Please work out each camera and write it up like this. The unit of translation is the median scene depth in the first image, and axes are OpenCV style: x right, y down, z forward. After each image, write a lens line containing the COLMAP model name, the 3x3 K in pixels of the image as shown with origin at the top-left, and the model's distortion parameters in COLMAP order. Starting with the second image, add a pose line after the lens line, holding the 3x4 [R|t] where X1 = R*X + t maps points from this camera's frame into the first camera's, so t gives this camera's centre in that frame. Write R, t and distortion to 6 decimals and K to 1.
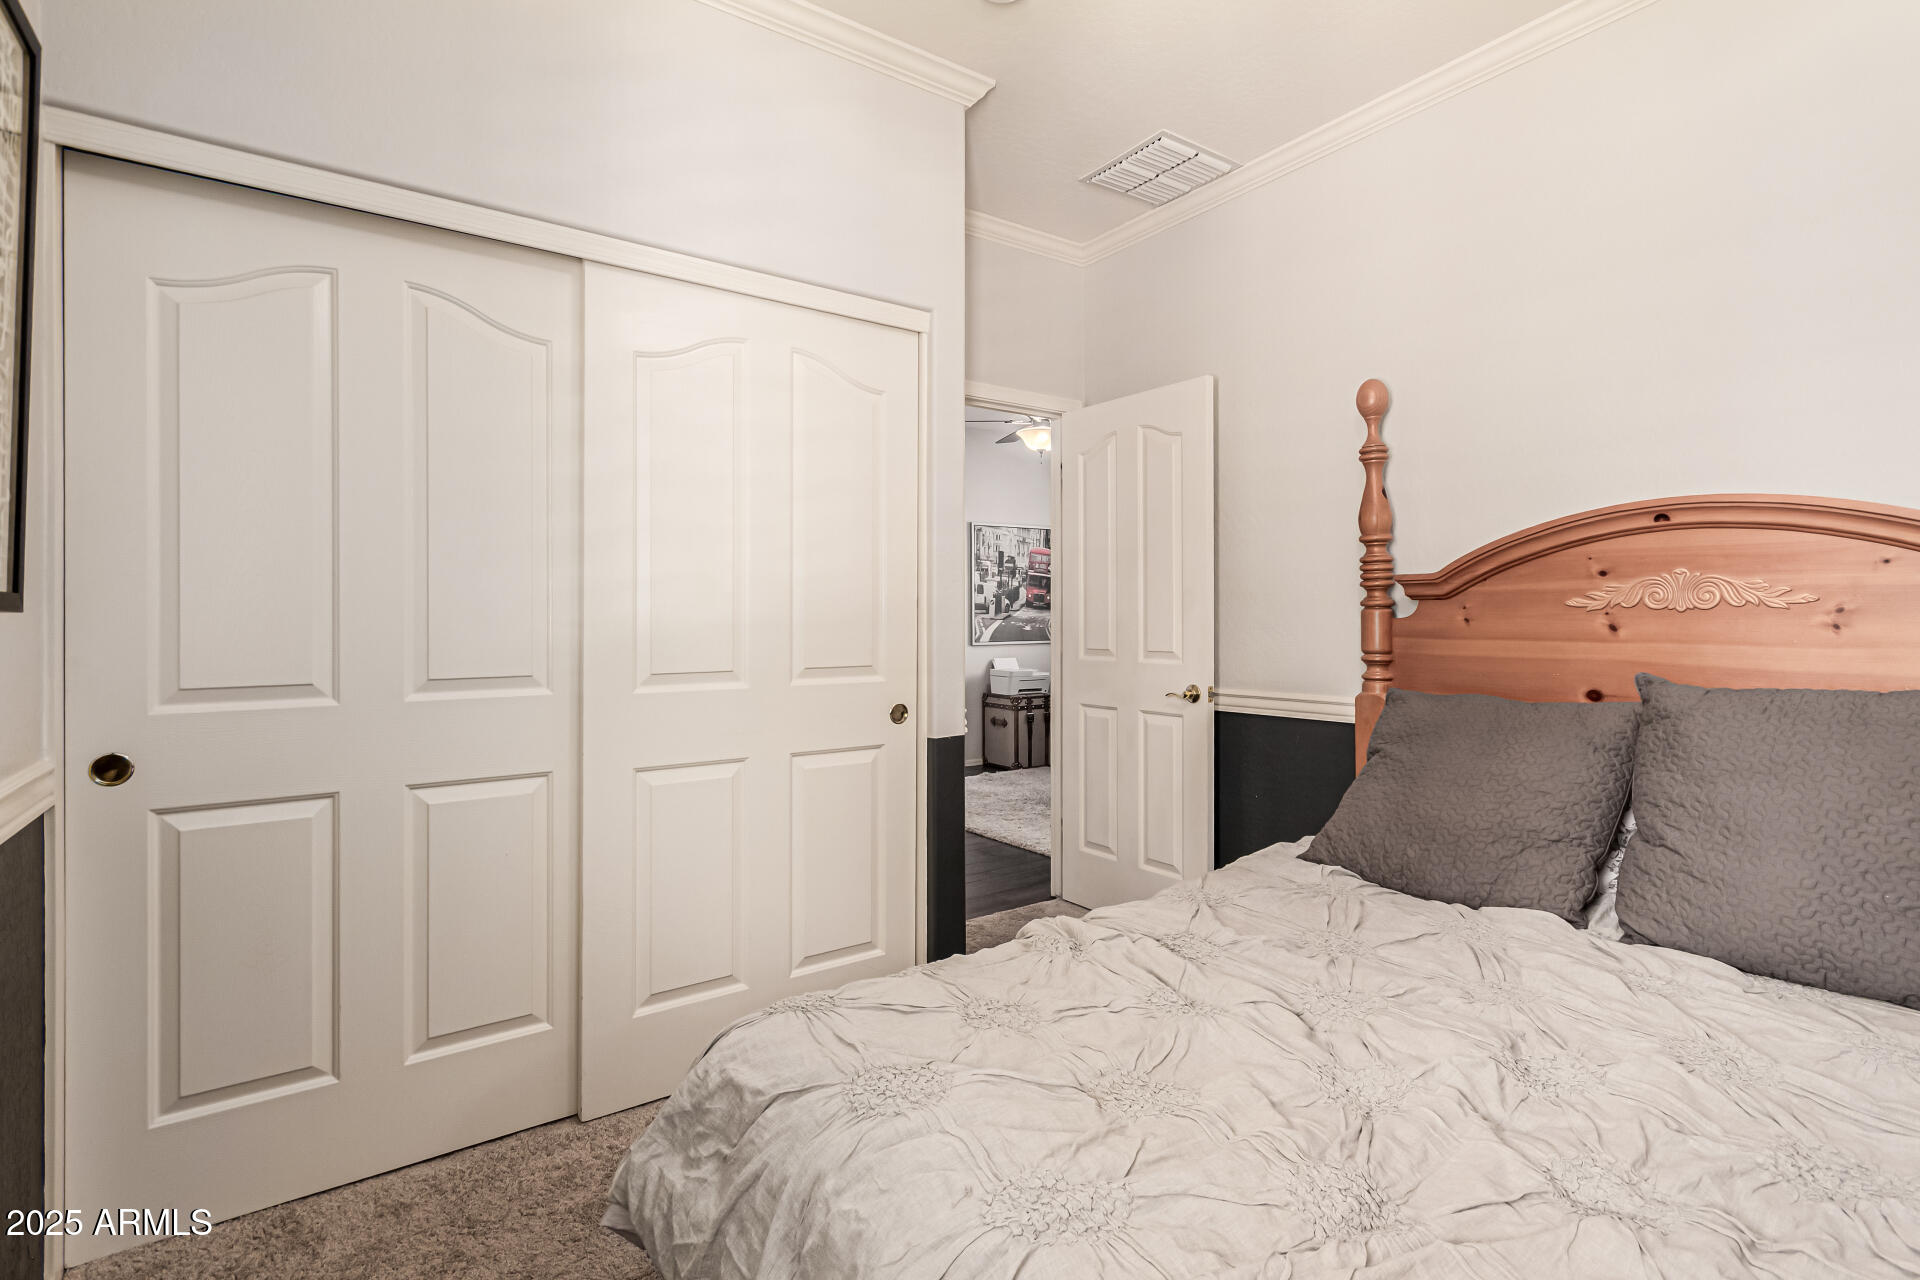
lens RADIAL K [[908.4, 0, 960.5], [0, 908.4, 635.4], [0, 0, 1]] dist [0.000138, -0.000021]
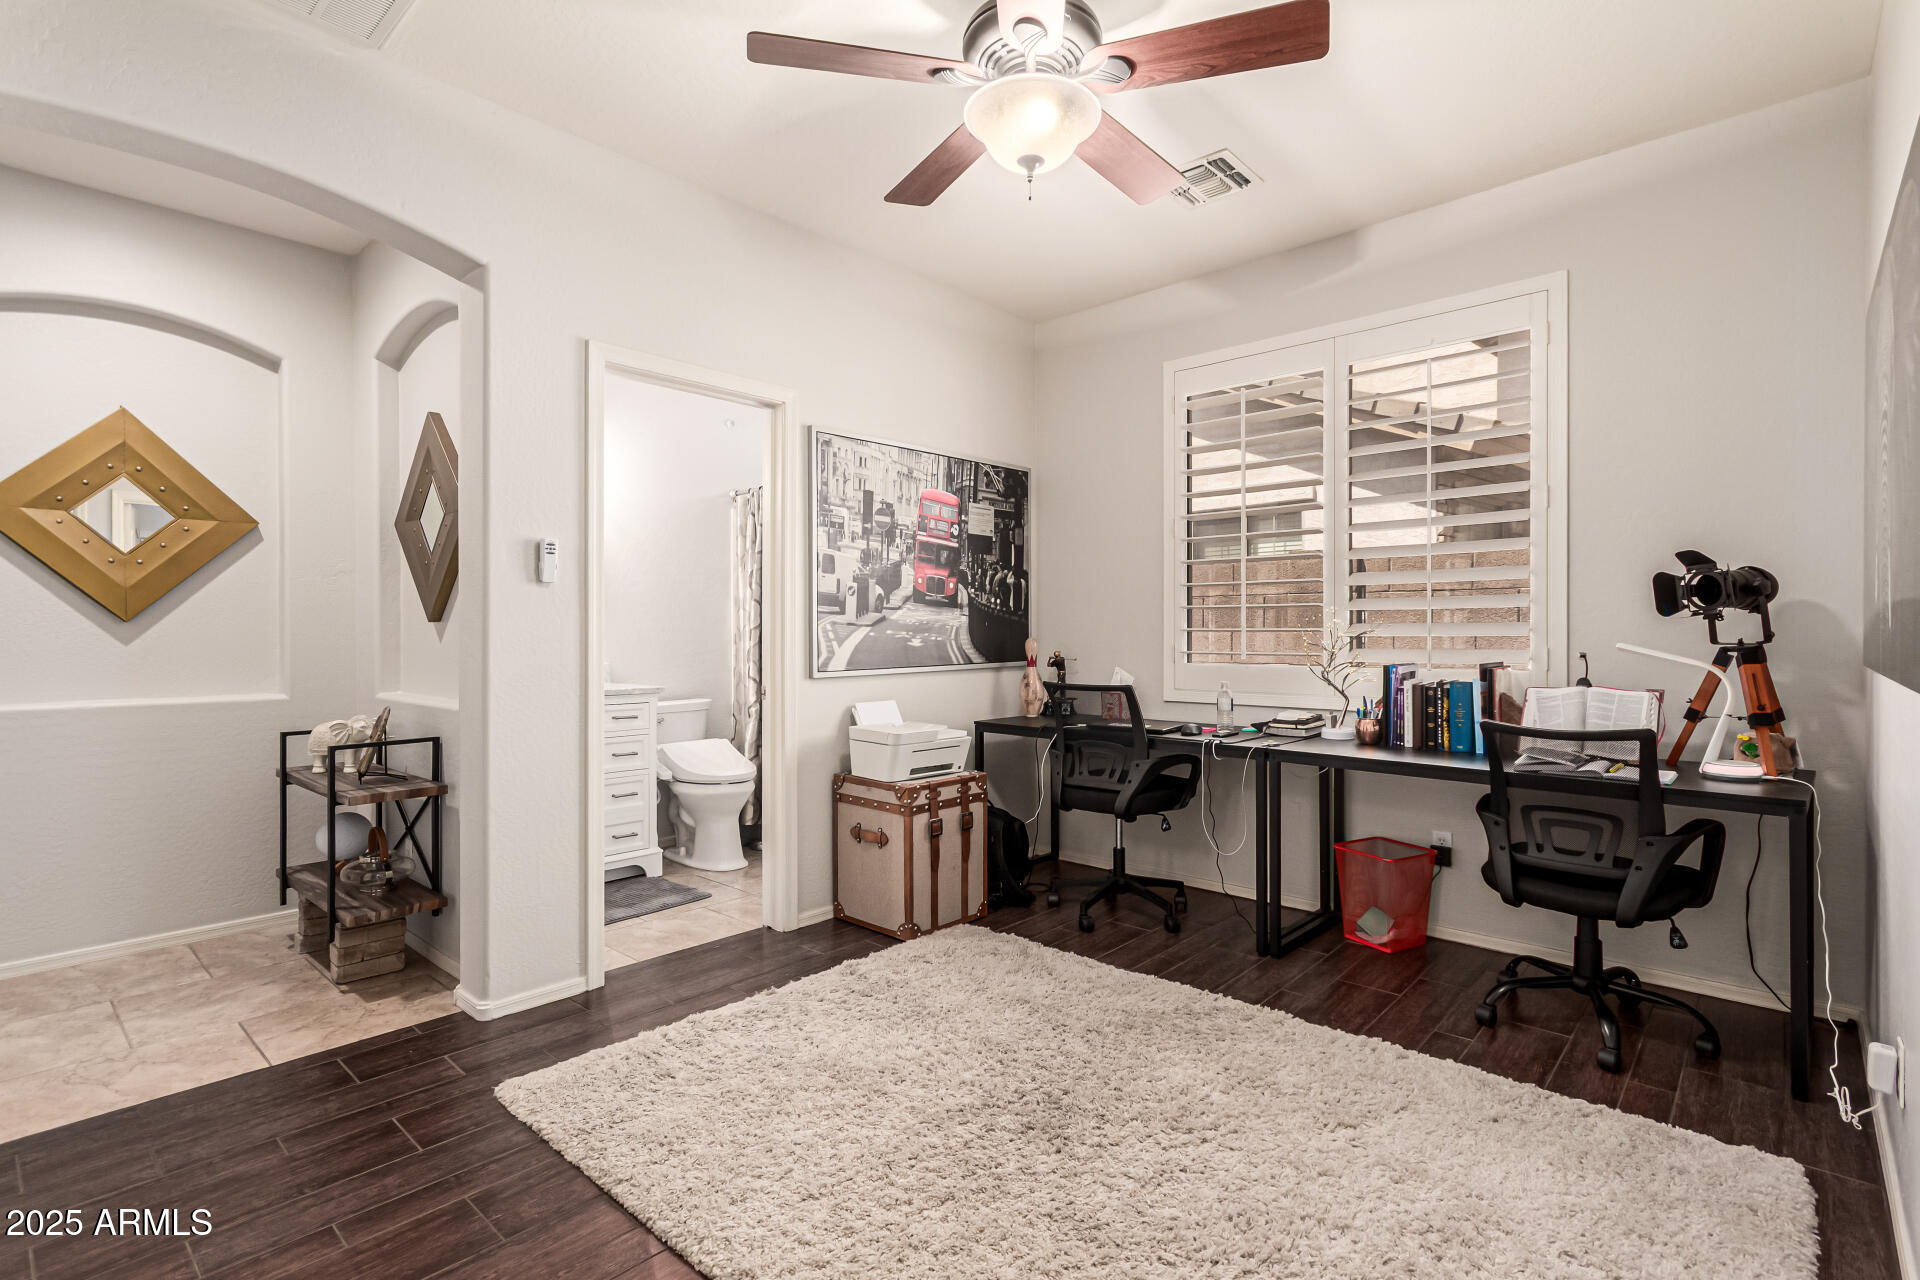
lens RADIAL K [[908.4, 0, 960.5], [0, 908.4, 635.4], [0, 0, 1]] dist [0.000138, -0.000021]
pose [[0.976436, -0.001425, 0.215804, -0.014599], [0.003539, 0.999949, -0.009410, -0.007202], [-0.215780, 0.009952, 0.976391, 0.503519]]
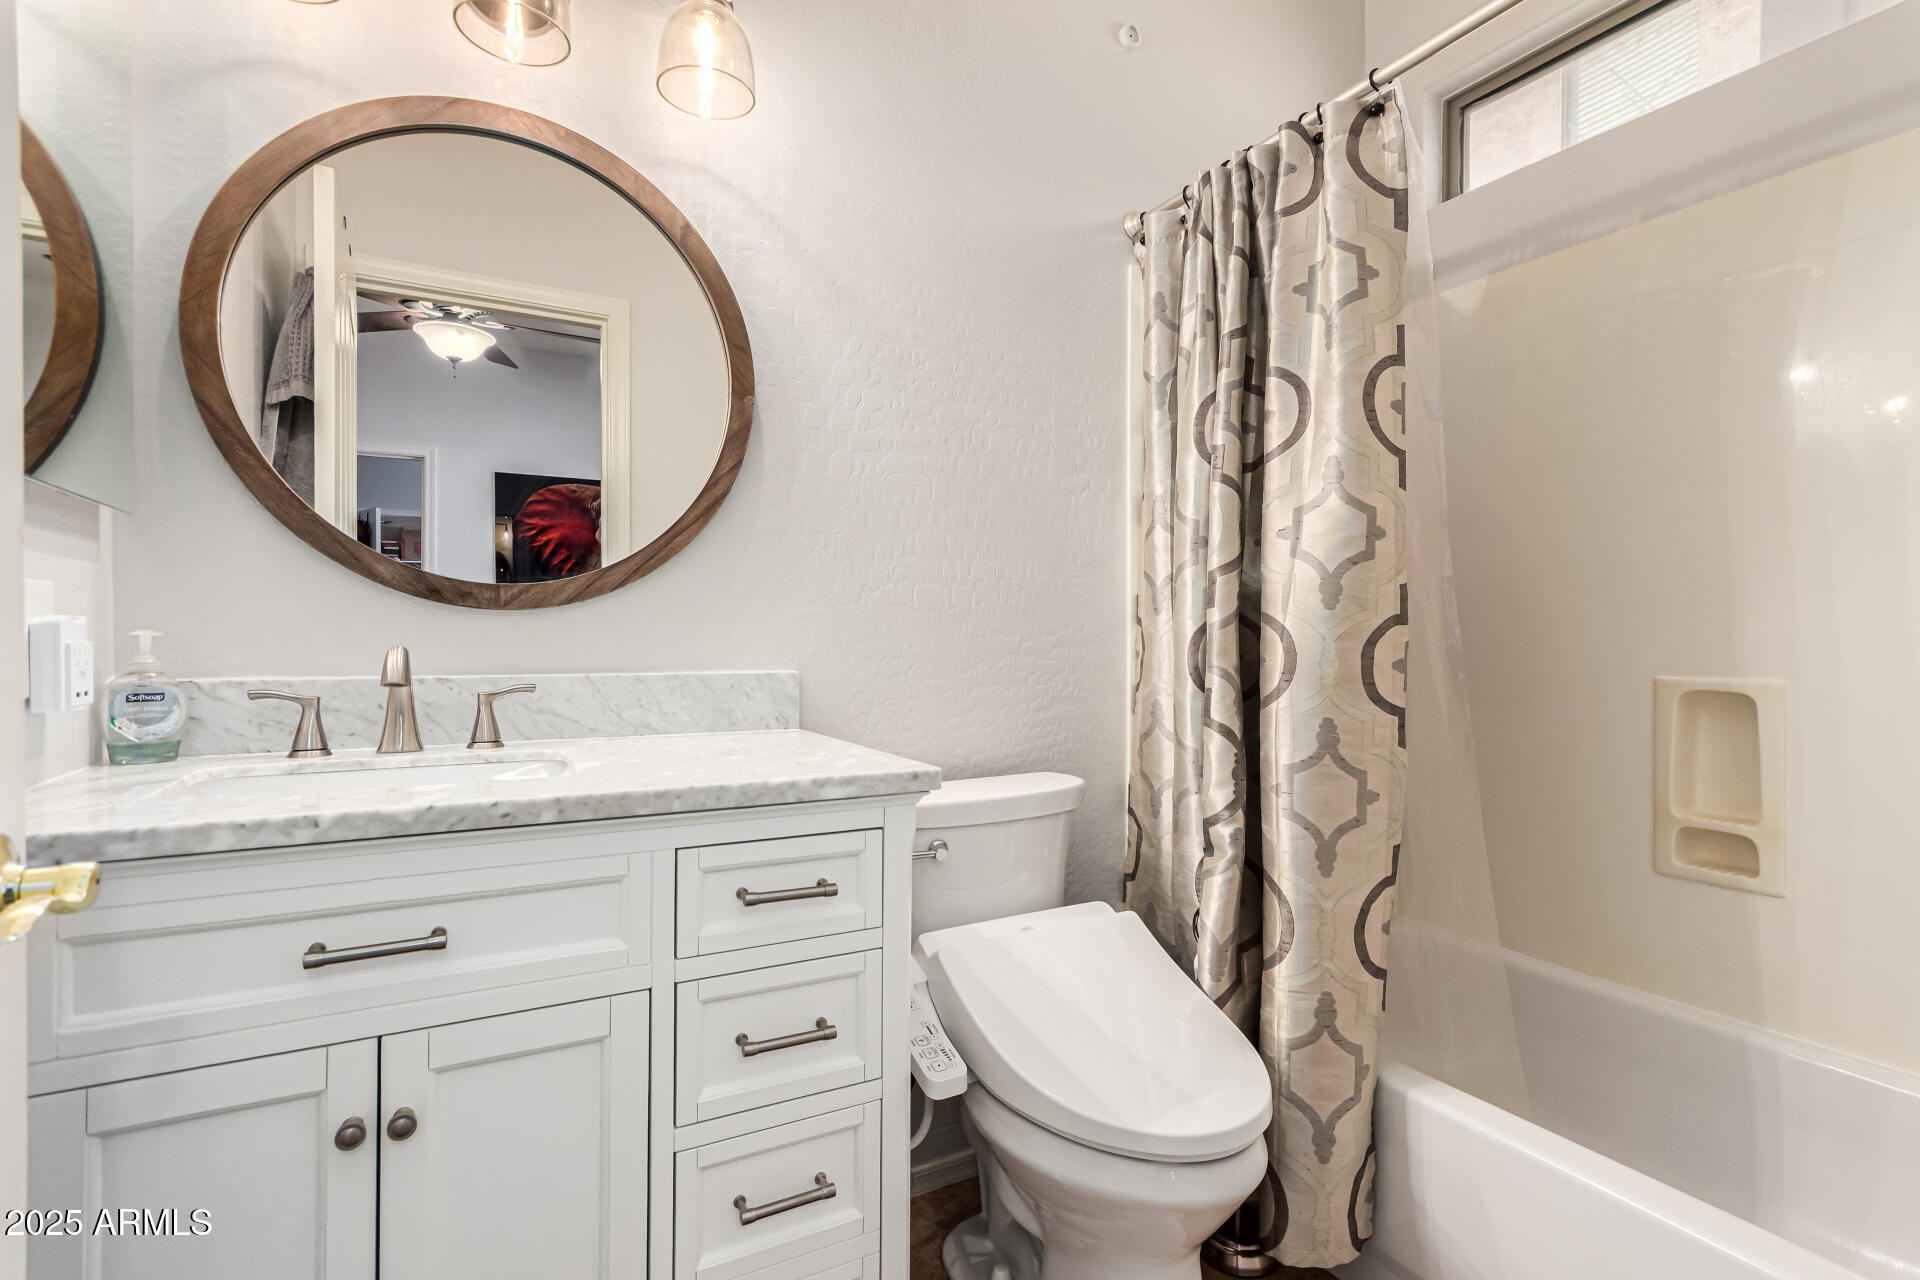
lens RADIAL K [[908.4, 0, 960.5], [0, 908.4, 635.4], [0, 0, 1]] dist [0.000138, -0.000021]
pose [[0.992493, 0.002452, -0.122274, -0.041379], [-0.005079, 0.999763, -0.021174, -0.001159], [0.122193, 0.021636, 0.992270, 0.833861]]
